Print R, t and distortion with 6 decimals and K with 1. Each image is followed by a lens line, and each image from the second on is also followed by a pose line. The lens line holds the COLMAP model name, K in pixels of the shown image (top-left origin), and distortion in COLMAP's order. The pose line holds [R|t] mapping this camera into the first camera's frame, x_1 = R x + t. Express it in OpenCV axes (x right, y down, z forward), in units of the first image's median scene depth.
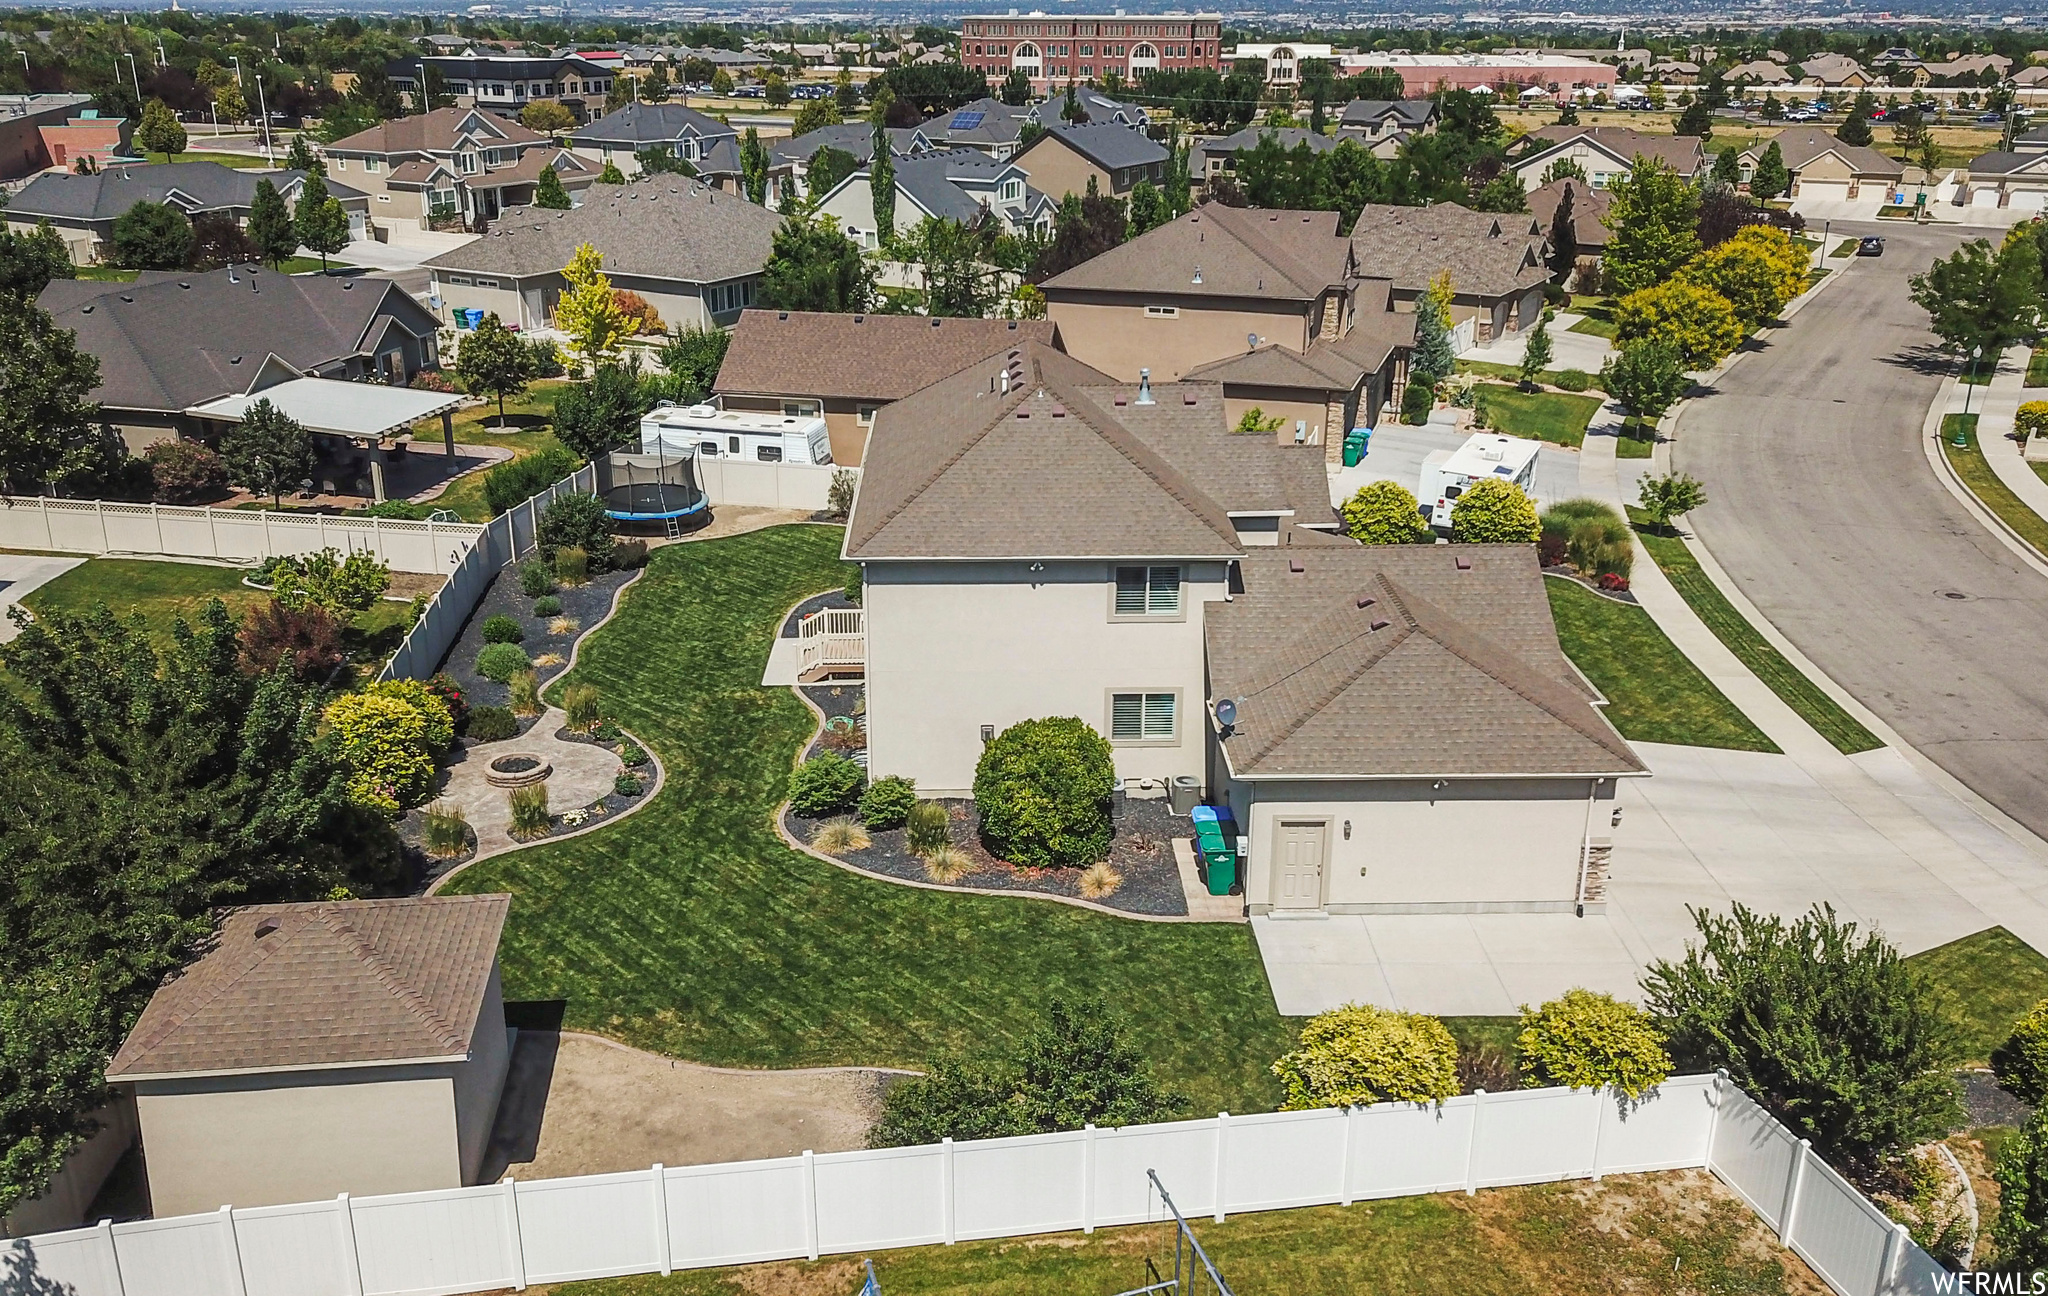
lens RADIAL K [[1761.3, 0, 1024.0], [0, 1761.3, 648.0], [0, 0, 1]] dist [0.030658, -0.005970]
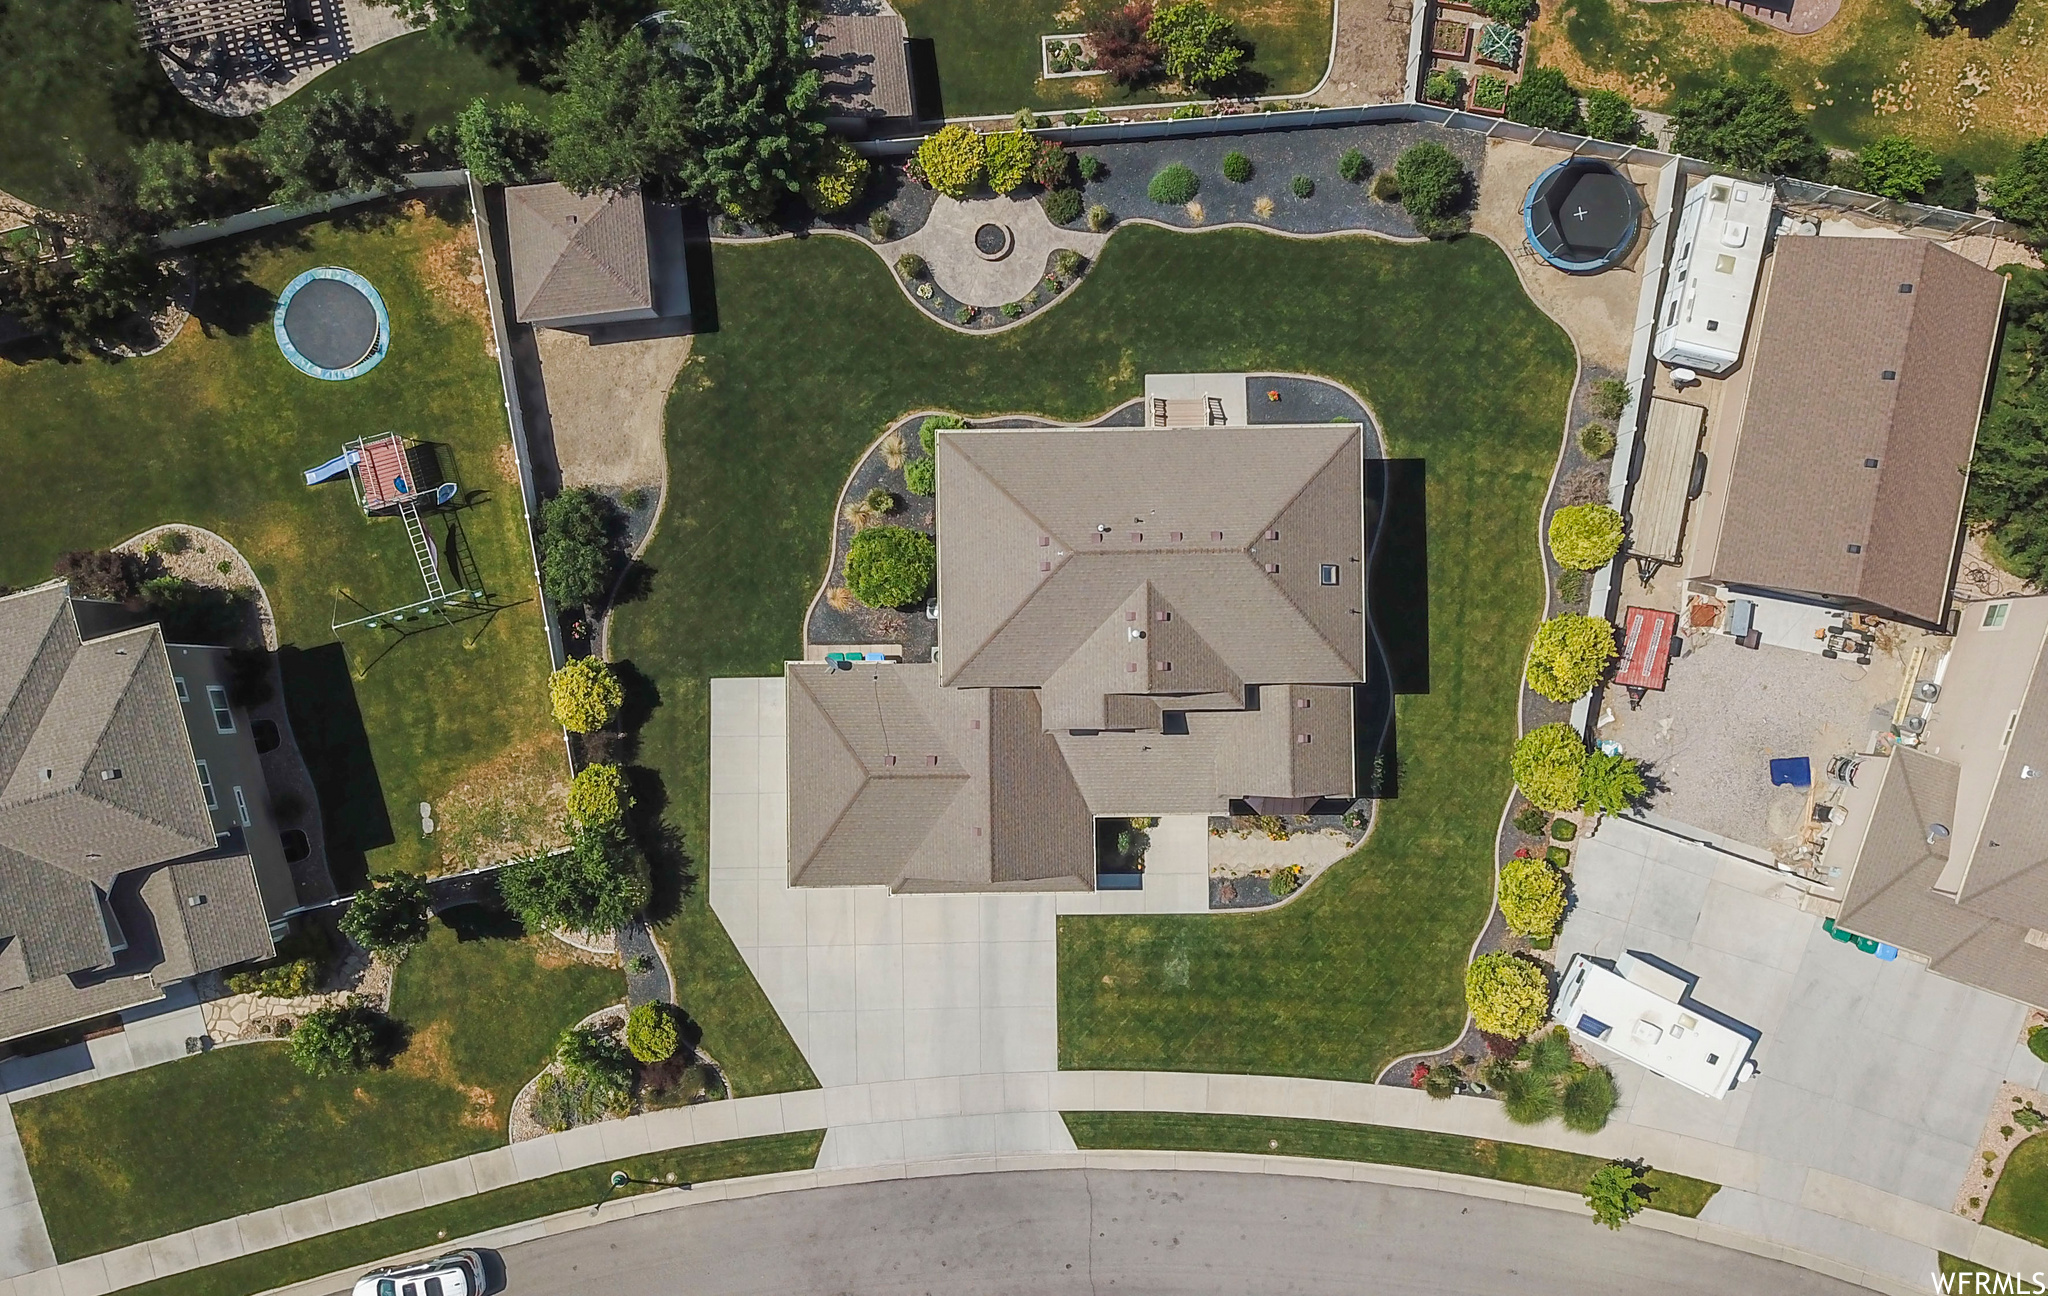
lens RADIAL K [[1760.0, 0, 1024.0], [0, 1760.0, 648.0], [0, 0, 1]] dist [0.006969, 0.003035]
pose [[-0.017175, 0.999814, -0.008787, 0.084682], [-0.354889, 0.002121, 0.934906, -1.294130], [0.934751, 0.019175, 0.354787, 0.431311]]
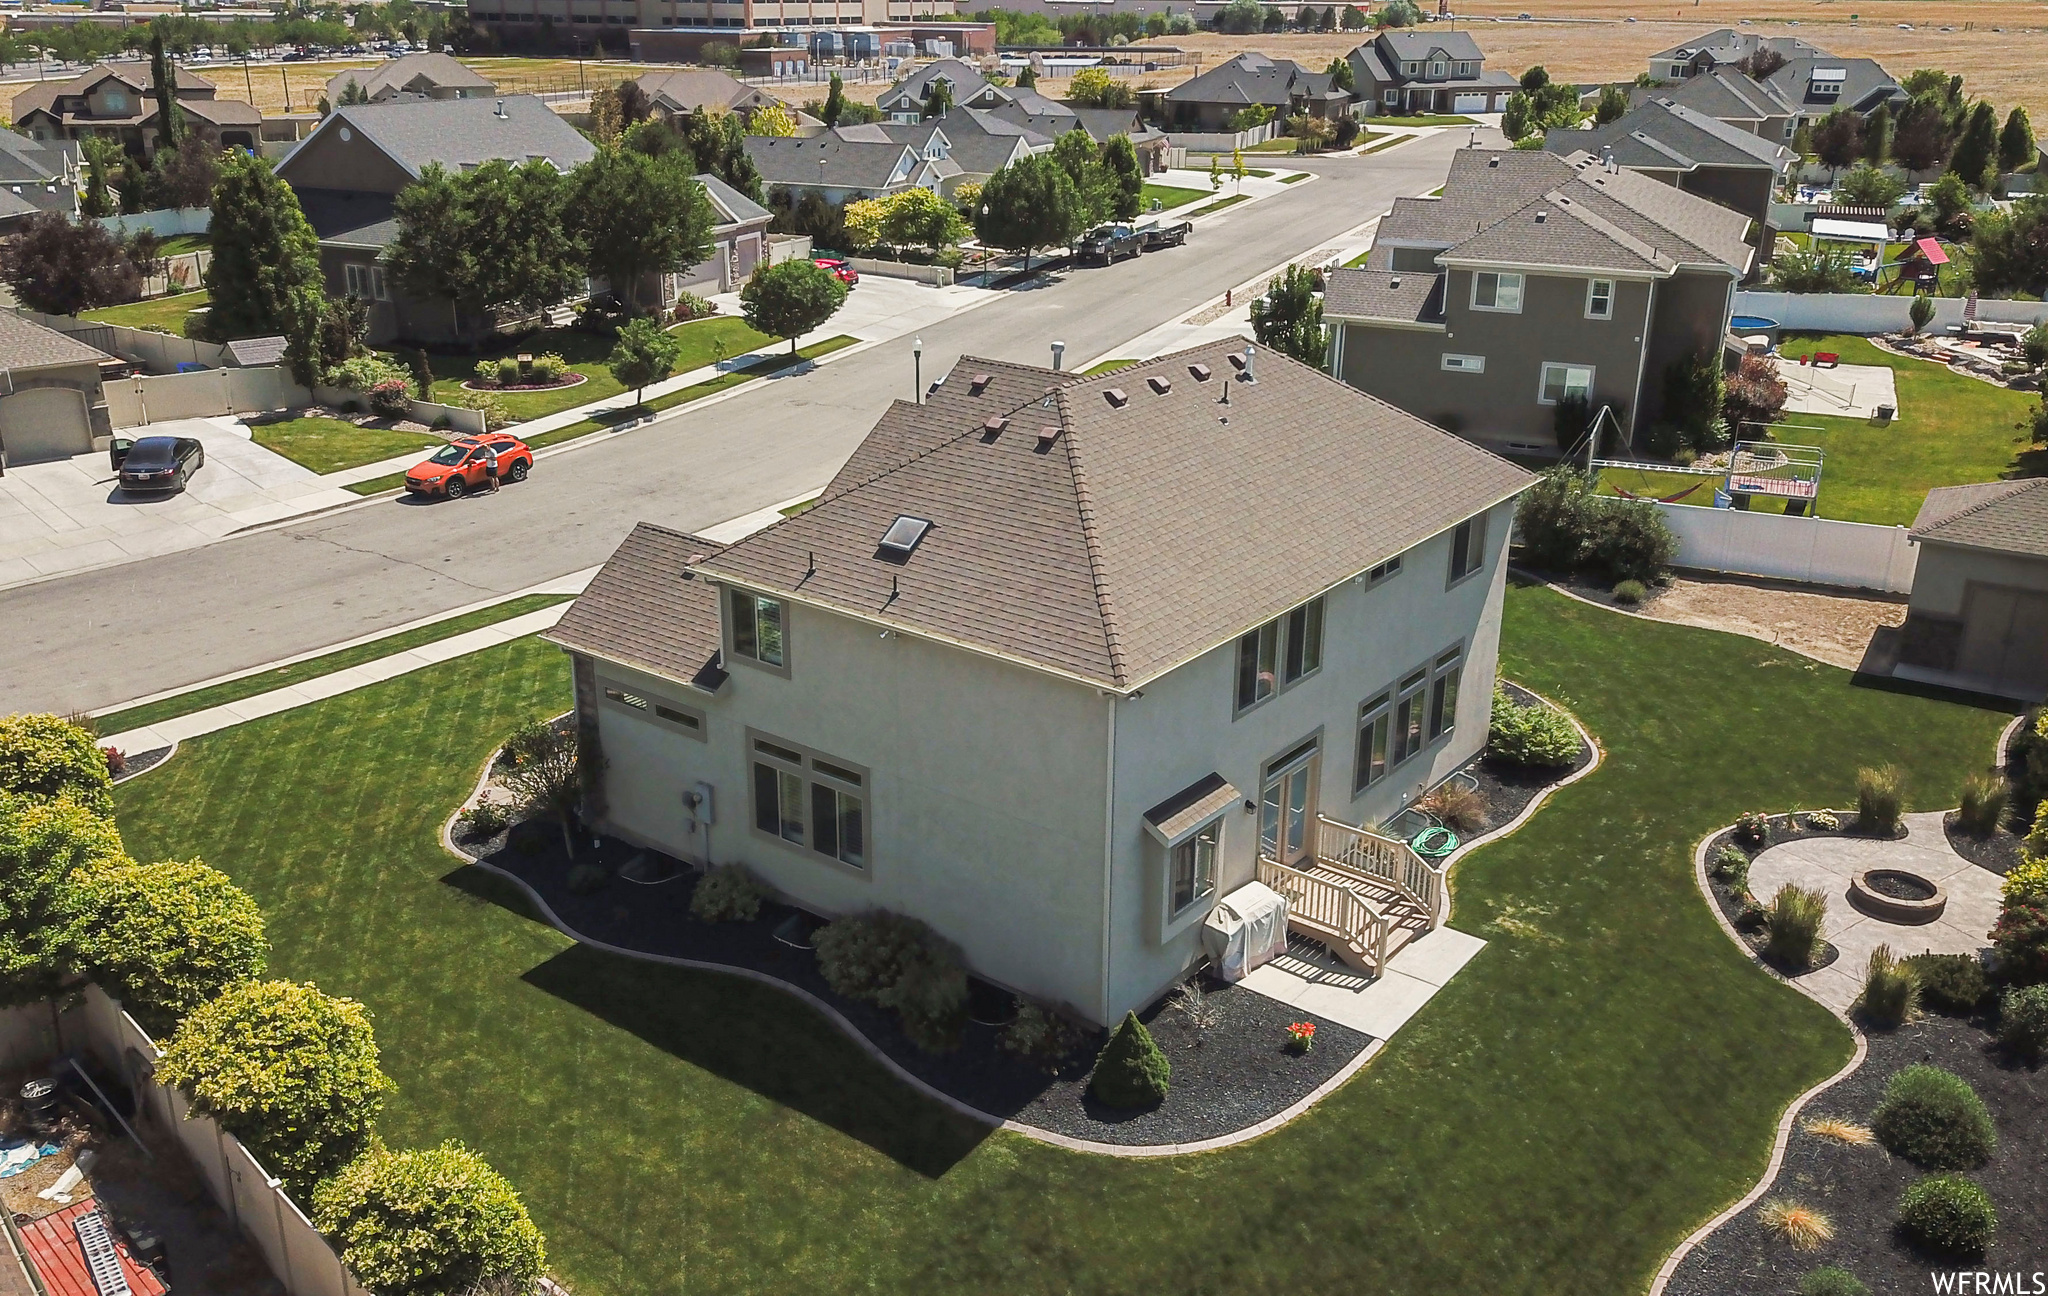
lens RADIAL K [[1760.0, 0, 1024.0], [0, 1760.0, 648.0], [0, 0, 1]] dist [0.006969, 0.003035]
pose [[-0.773324, -0.229989, 0.590825, -0.379673], [0.206953, 0.789273, 0.578116, -0.472628], [-0.599283, 0.569344, -0.562767, 1.437364]]
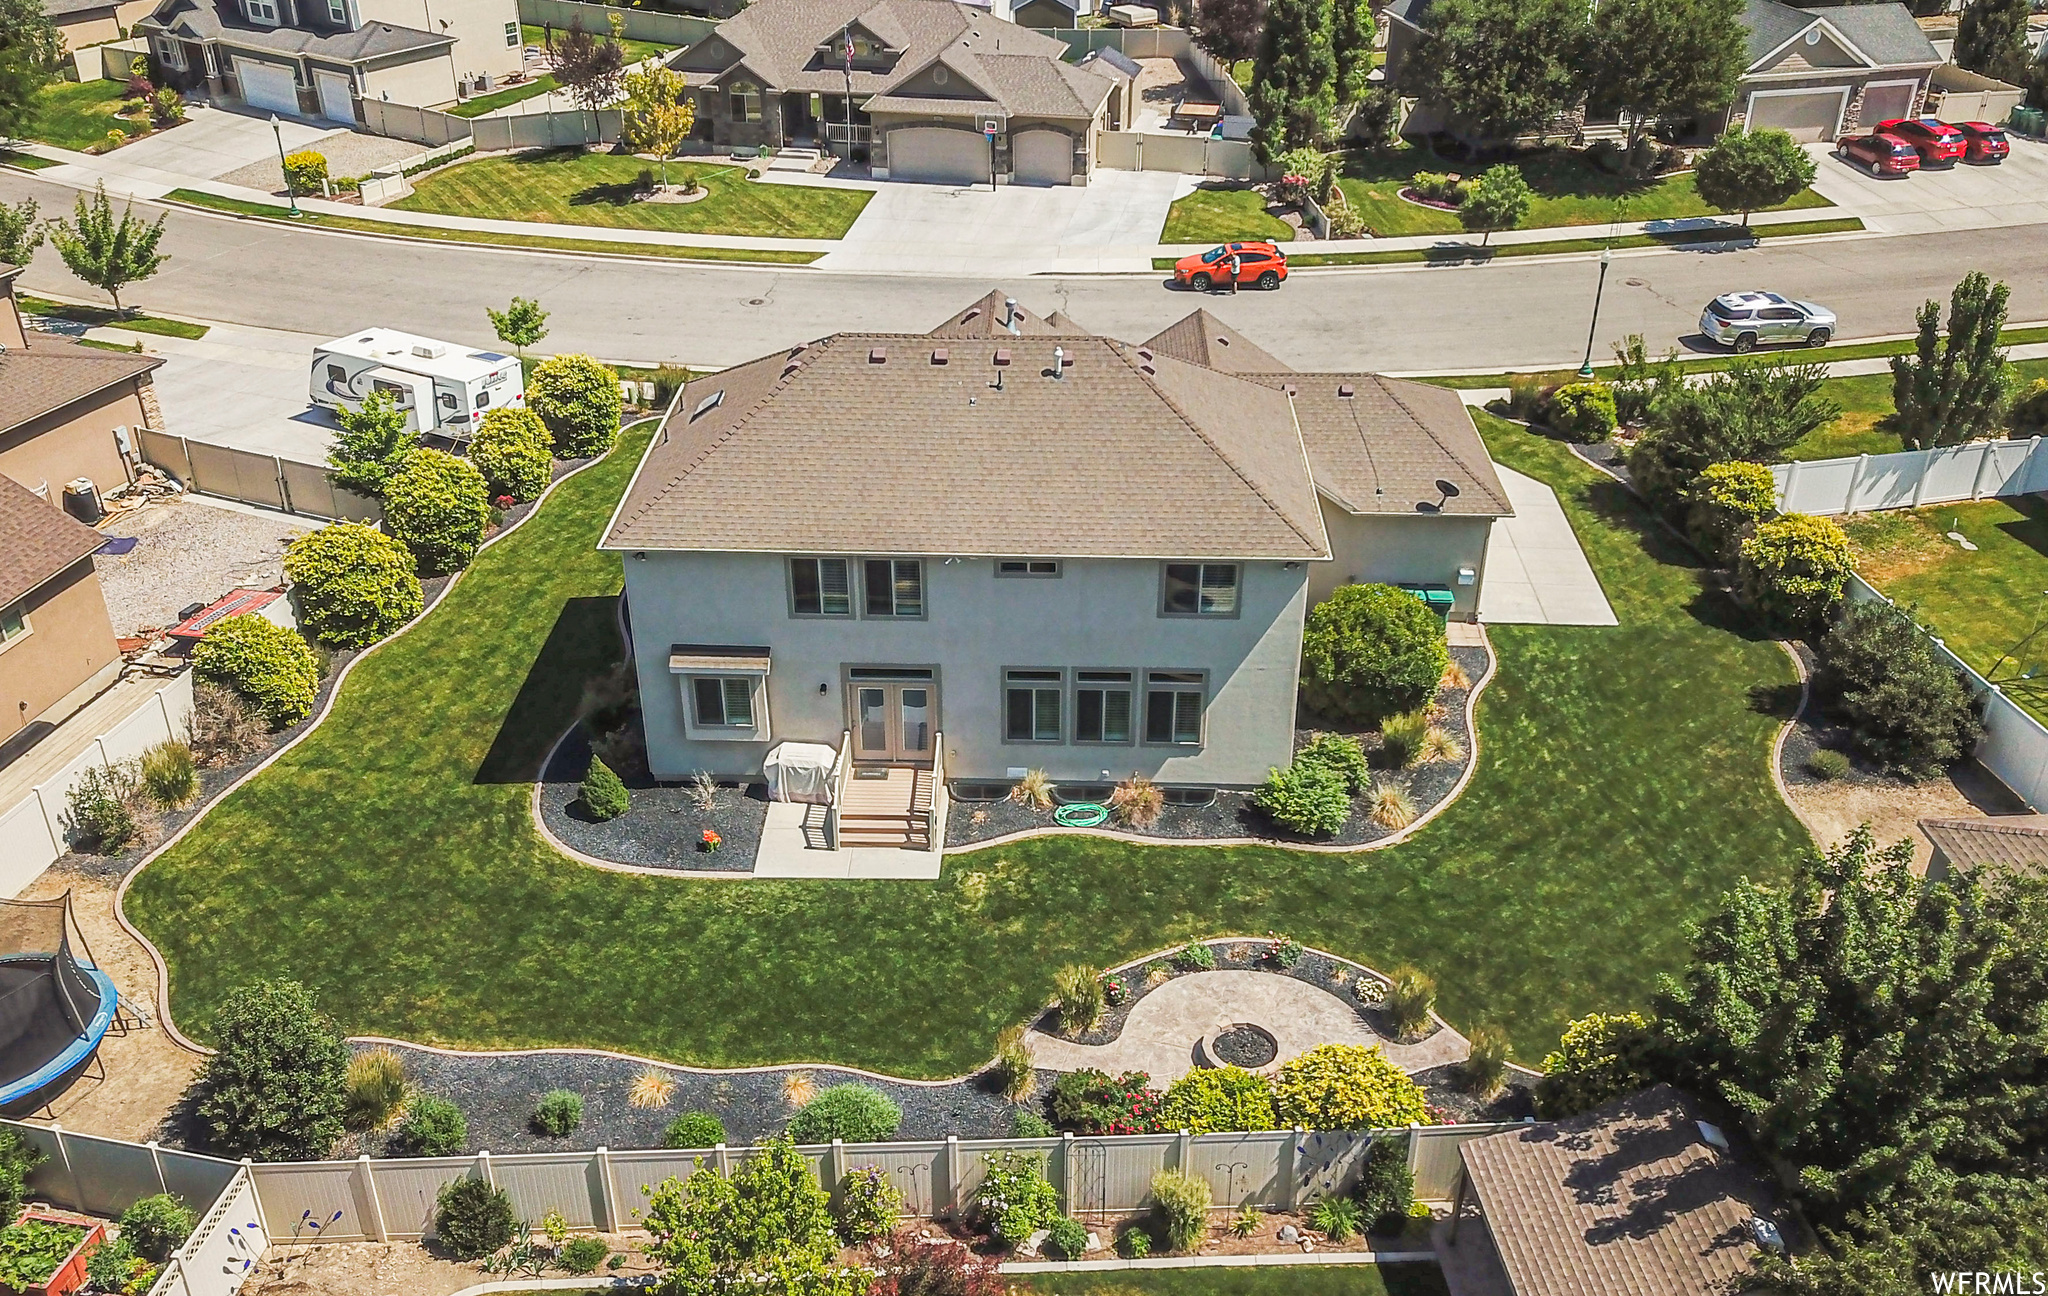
lens RADIAL K [[1798.5, 0, 1024.0], [0, 1798.5, 648.0], [0, 0, 1]] dist [0.015465, 0.012743]
pose [[0.060154, -0.499014, 0.864504, -0.787171], [0.341309, 0.824153, 0.451974, -0.408120], [-0.938025, 0.267875, 0.219894, 0.795972]]
